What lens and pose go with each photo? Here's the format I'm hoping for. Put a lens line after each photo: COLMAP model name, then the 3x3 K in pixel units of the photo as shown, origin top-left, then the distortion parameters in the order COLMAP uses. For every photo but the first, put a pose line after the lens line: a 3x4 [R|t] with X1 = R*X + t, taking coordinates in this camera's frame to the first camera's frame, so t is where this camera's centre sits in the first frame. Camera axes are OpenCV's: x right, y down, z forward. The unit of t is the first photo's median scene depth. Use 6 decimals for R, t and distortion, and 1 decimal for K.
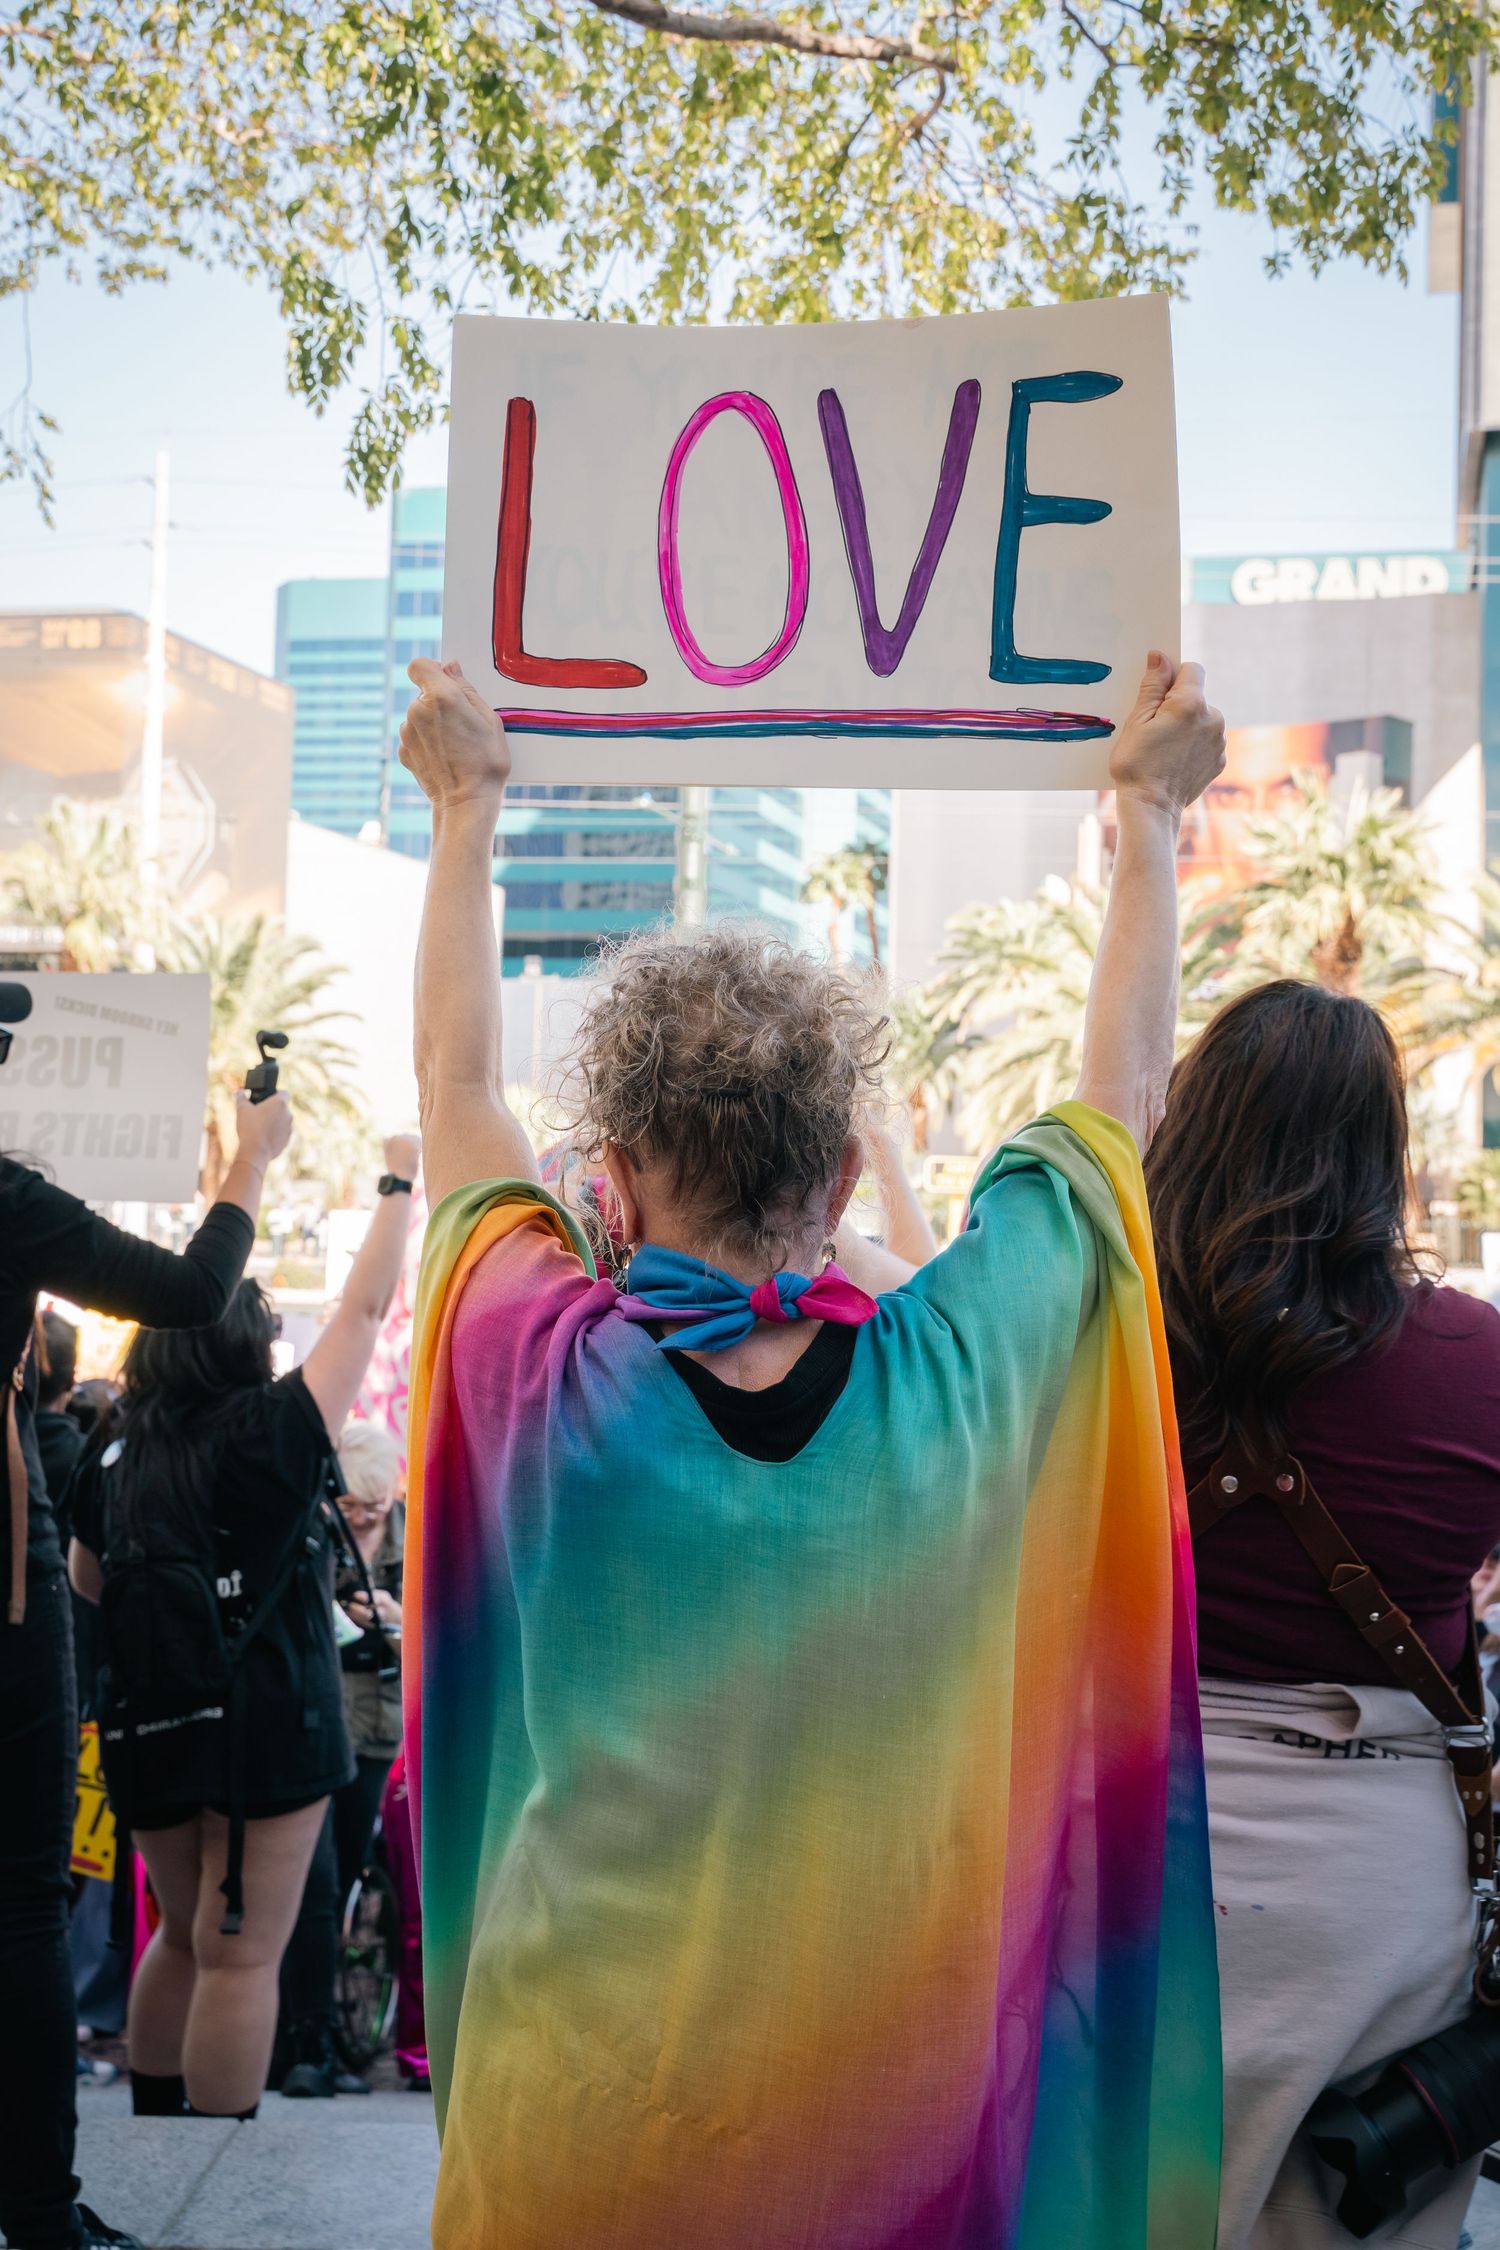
lens RADIAL K [[2344.3, 0, 750.0], [0, 2344.3, 1125.0], [0, 0, 1]] dist [0.001595, -0.001209]
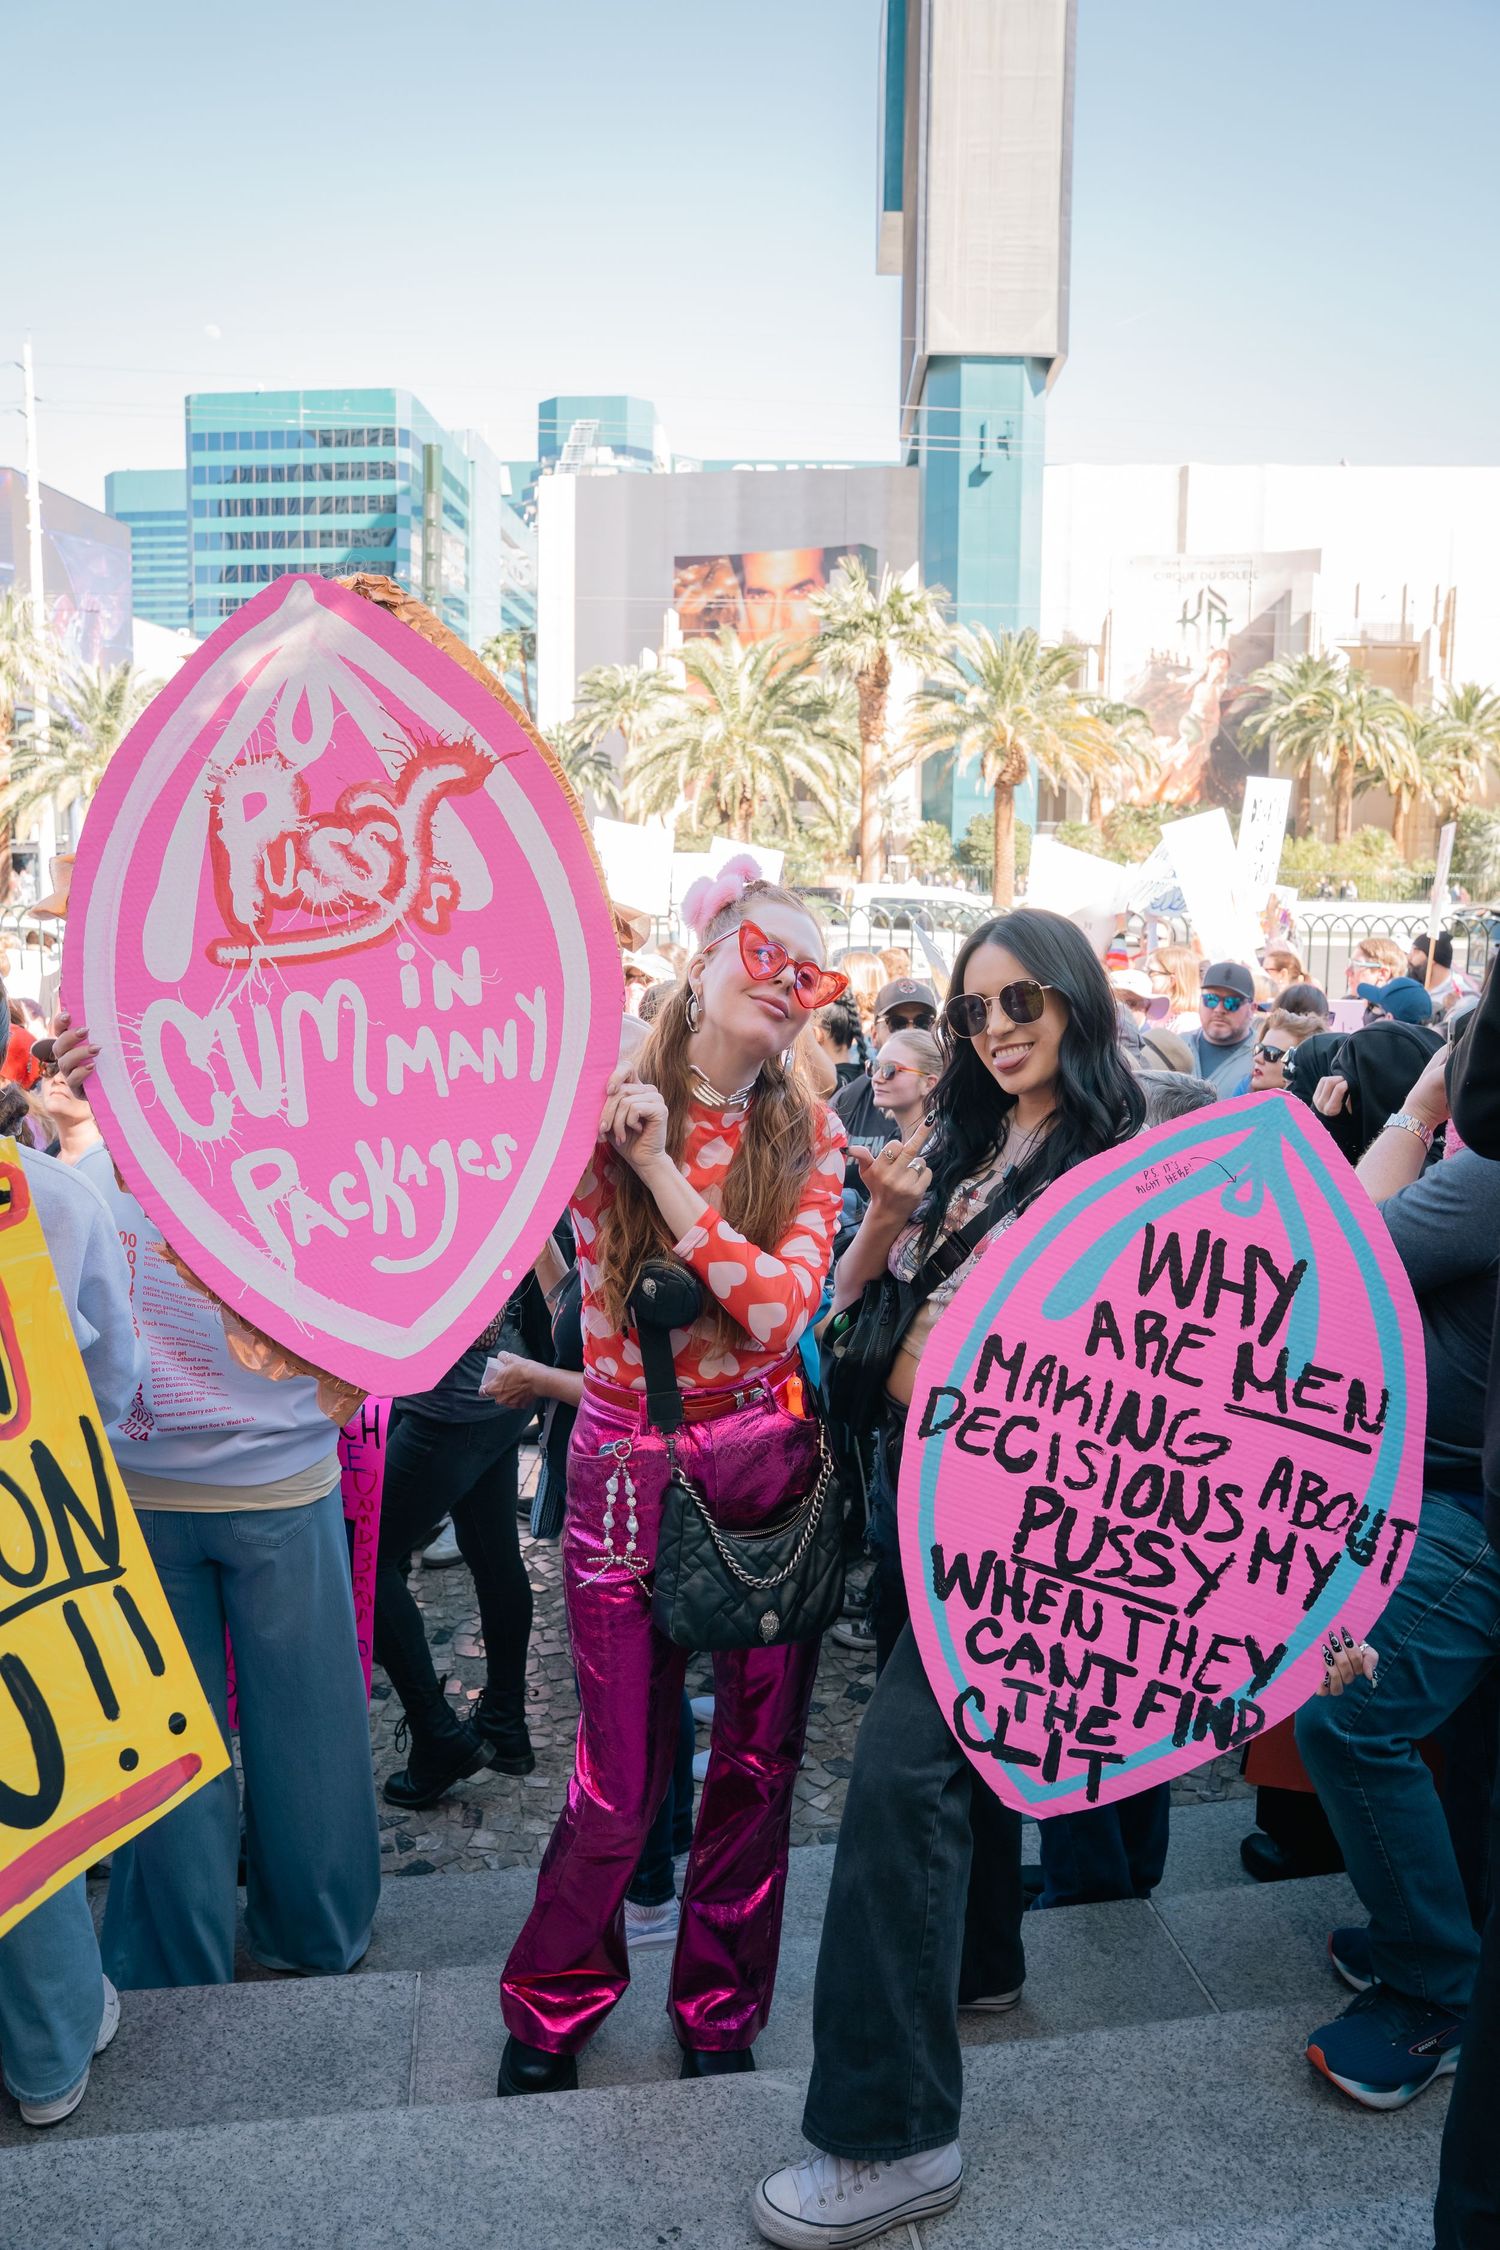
lens RADIAL K [[1603.6, 0, 750.0], [0, 1603.6, 1125.0], [0, 0, 1]] dist [0.002188, 0.000684]
pose [[0.990490, -0.027838, 0.134738, 0.042267], [-0.000967, 0.977884, 0.209147, -0.017891], [-0.137581, -0.207288, 0.968557, -0.117141]]
